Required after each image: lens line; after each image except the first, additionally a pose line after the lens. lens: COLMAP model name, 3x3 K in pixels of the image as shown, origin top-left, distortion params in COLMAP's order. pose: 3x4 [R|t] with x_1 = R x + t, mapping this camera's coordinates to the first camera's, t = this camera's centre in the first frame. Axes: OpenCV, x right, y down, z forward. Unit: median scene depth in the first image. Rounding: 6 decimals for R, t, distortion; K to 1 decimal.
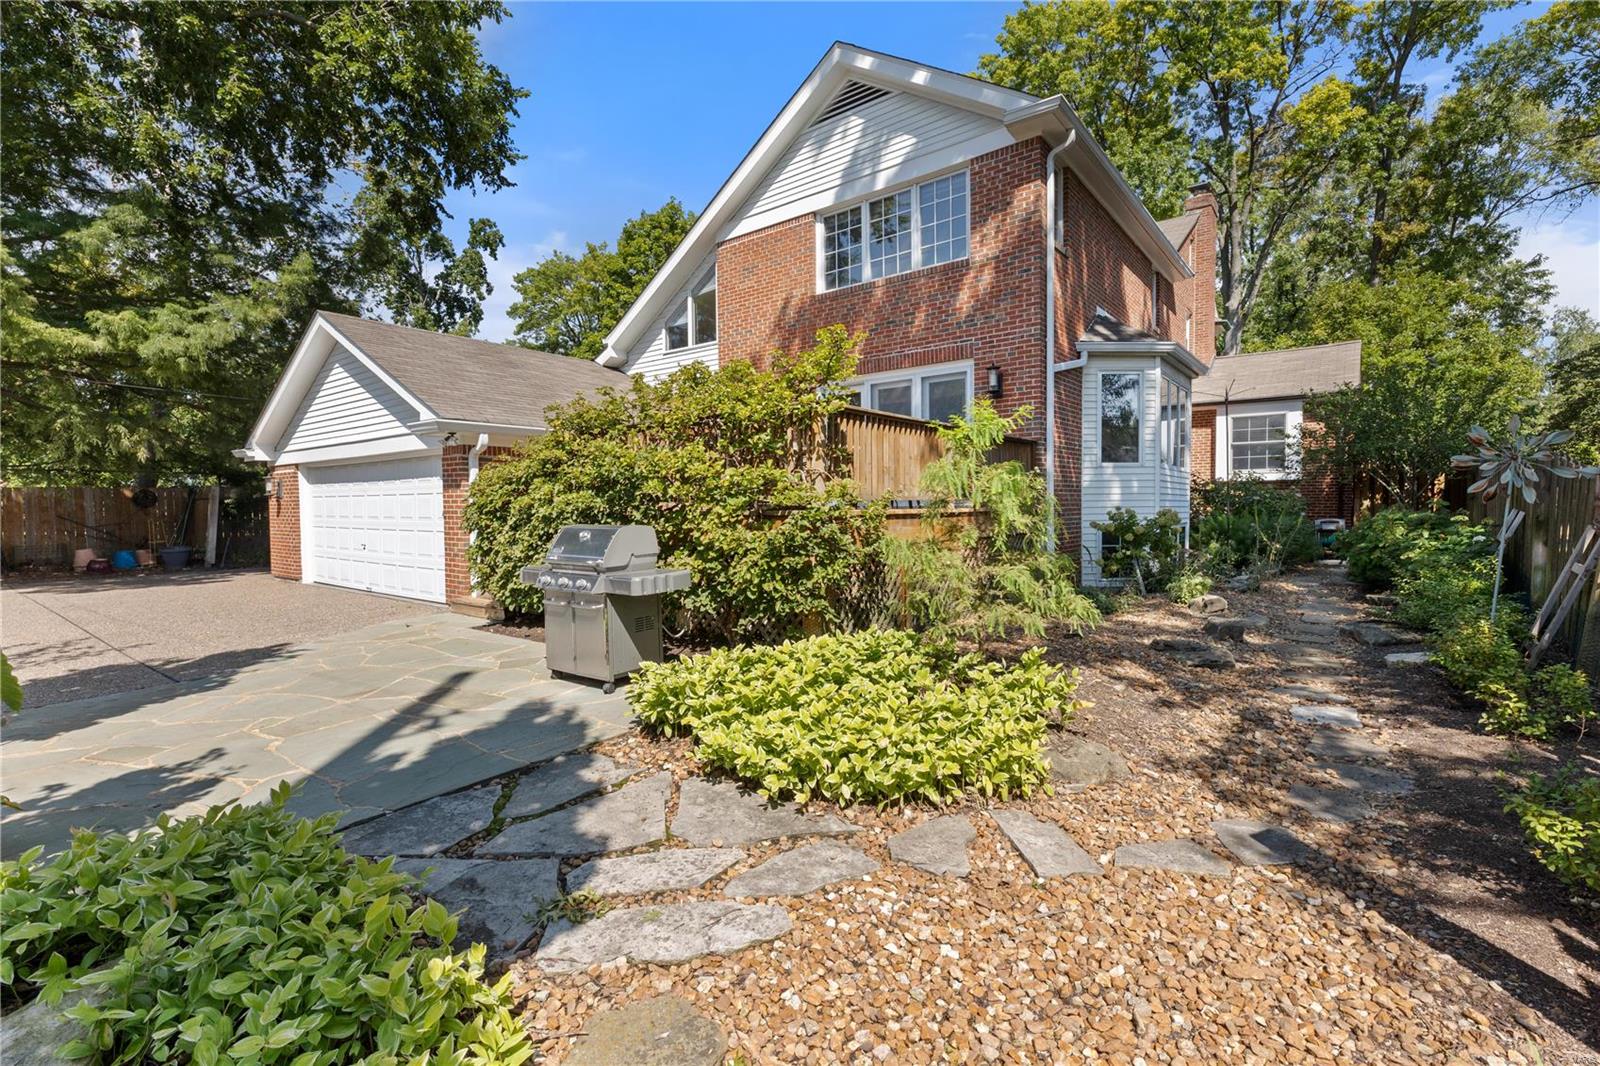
lens RADIAL K [[720.4, 0, 802.7], [0, 720.4, 523.7], [0, 0, 1]] dist [0.000998, 0.000022]
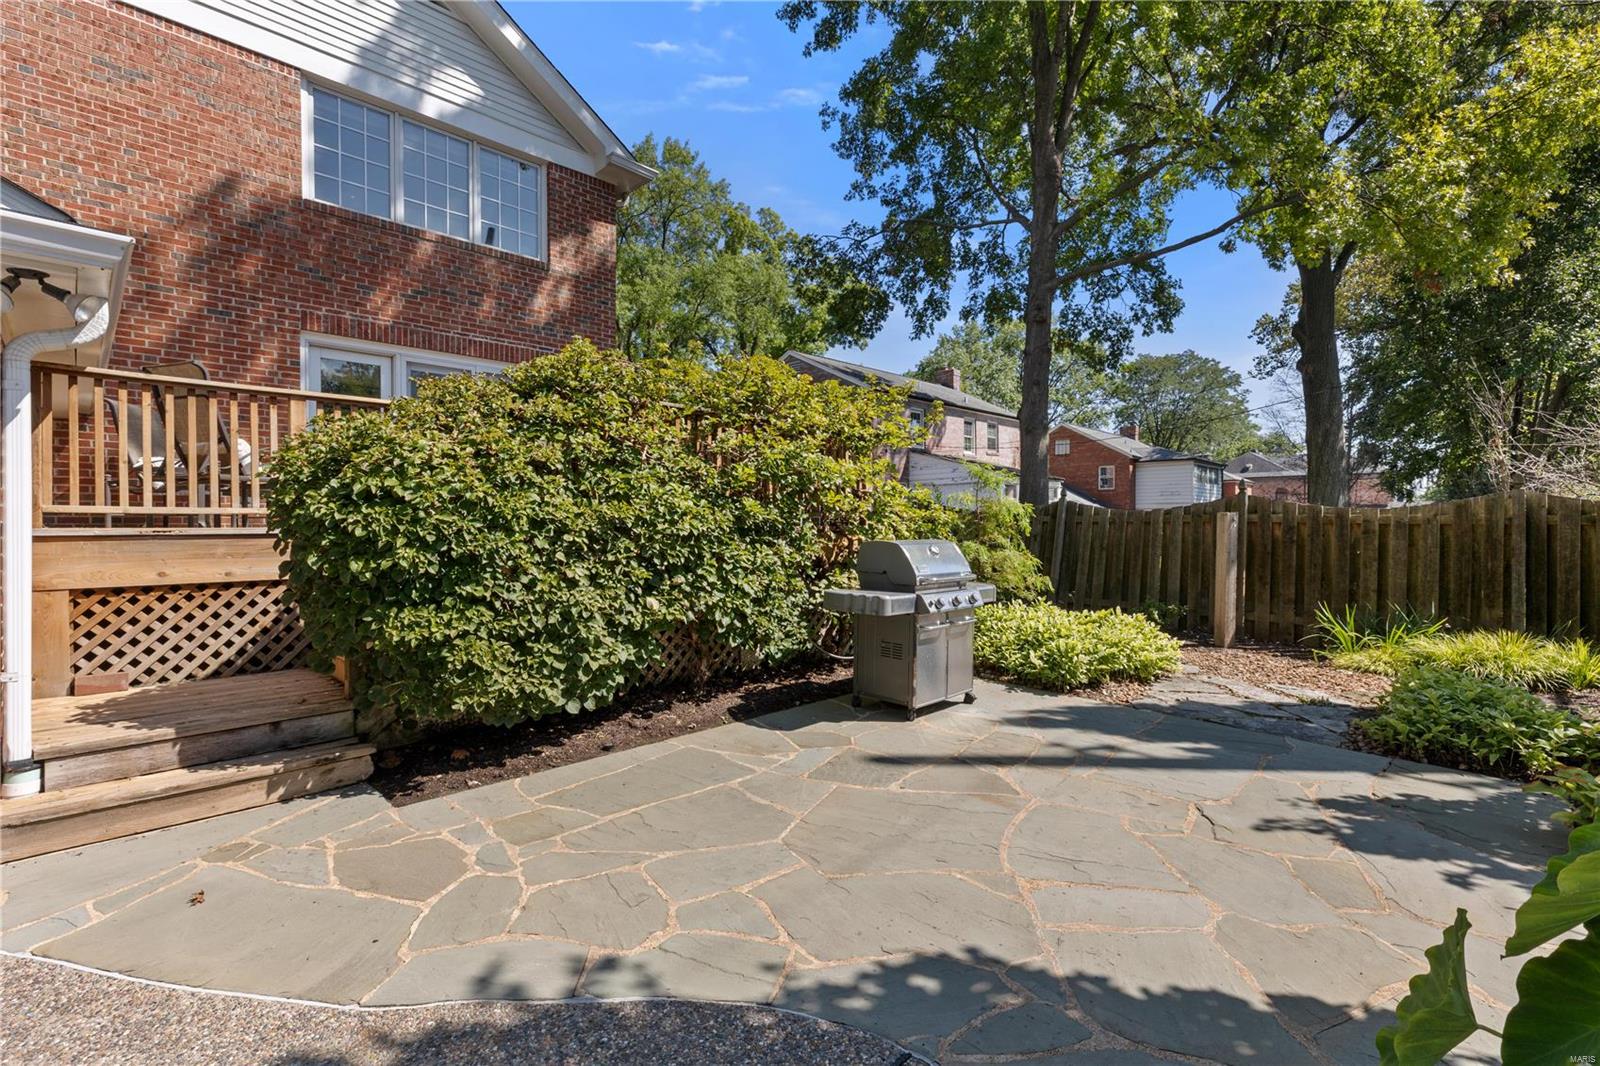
lens RADIAL K [[720.4, 0, 798.3], [0, 720.4, 537.8], [0, 0, 1]] dist [0.000998, 0.000022]
pose [[0.123355, -0.007977, 0.992331, -1.456413], [0.025714, 0.999658, 0.004839, -0.012804], [-0.992029, 0.024920, 0.123518, 1.233997]]
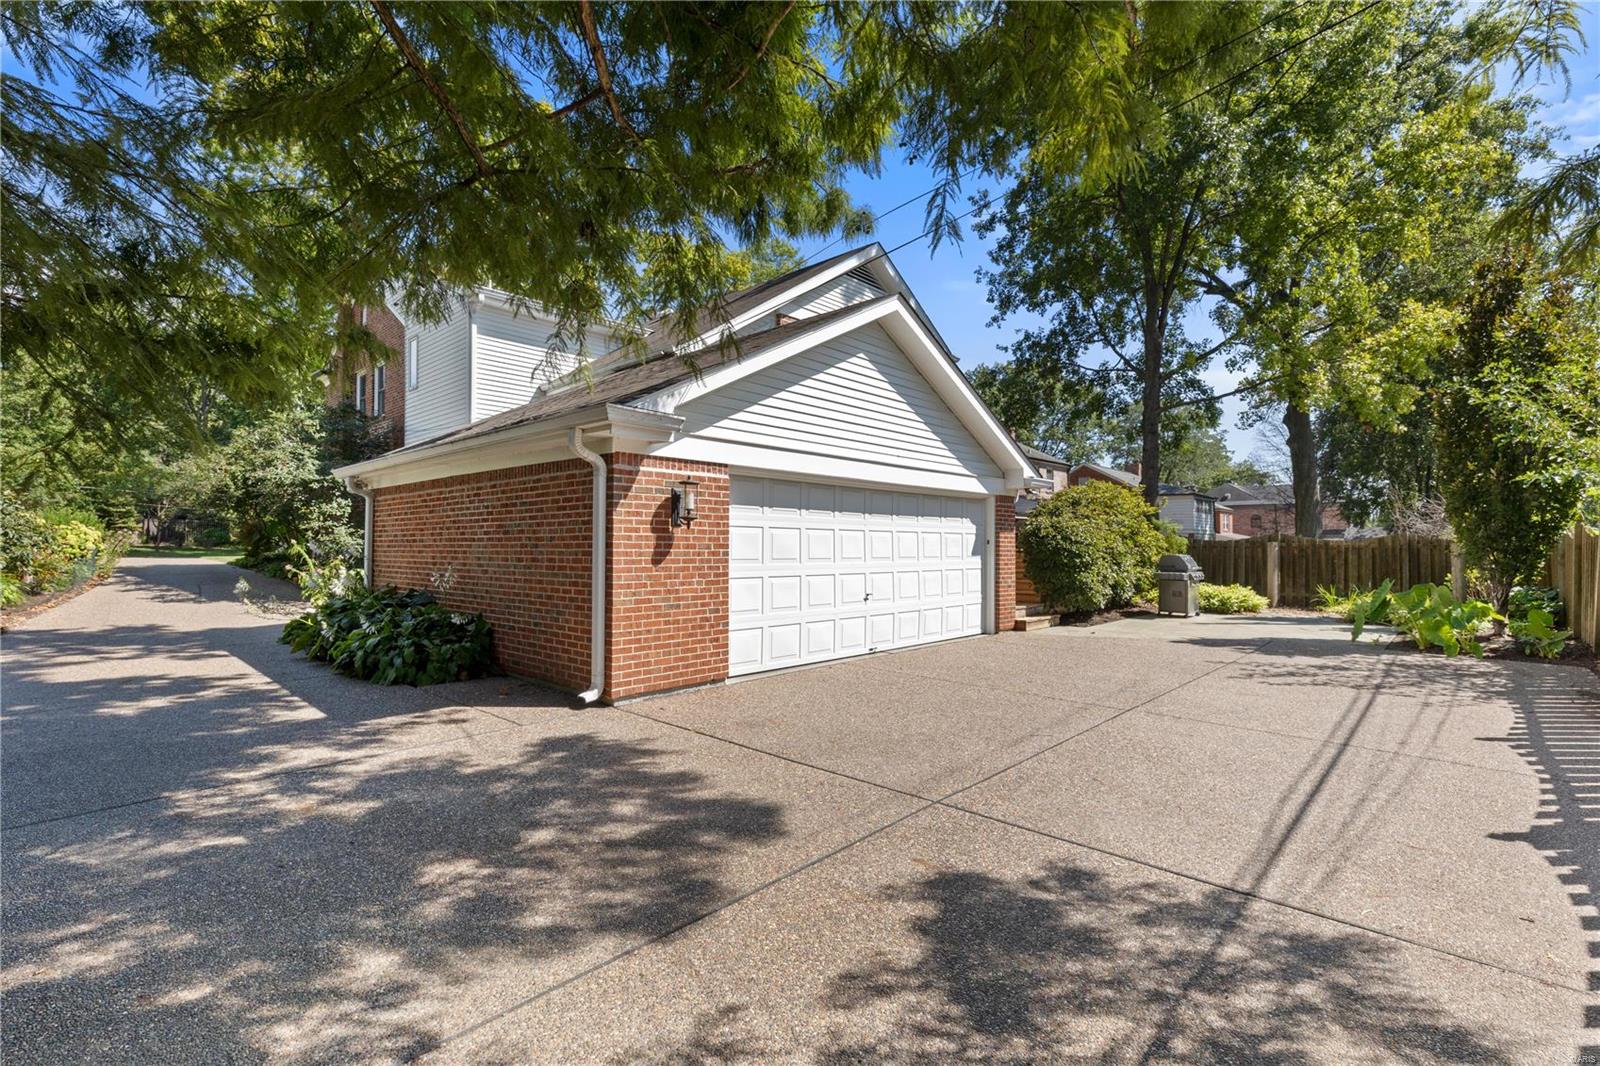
lens RADIAL K [[720.4, 0, 805.0], [0, 720.4, 539.0], [0, 0, 1]] dist [0.000998, 0.000022]
pose [[0.080425, 0.019456, 0.996571, -3.671032], [0.024583, 0.999467, -0.021497, -0.038853], [-0.996457, 0.026227, 0.079904, 2.650595]]
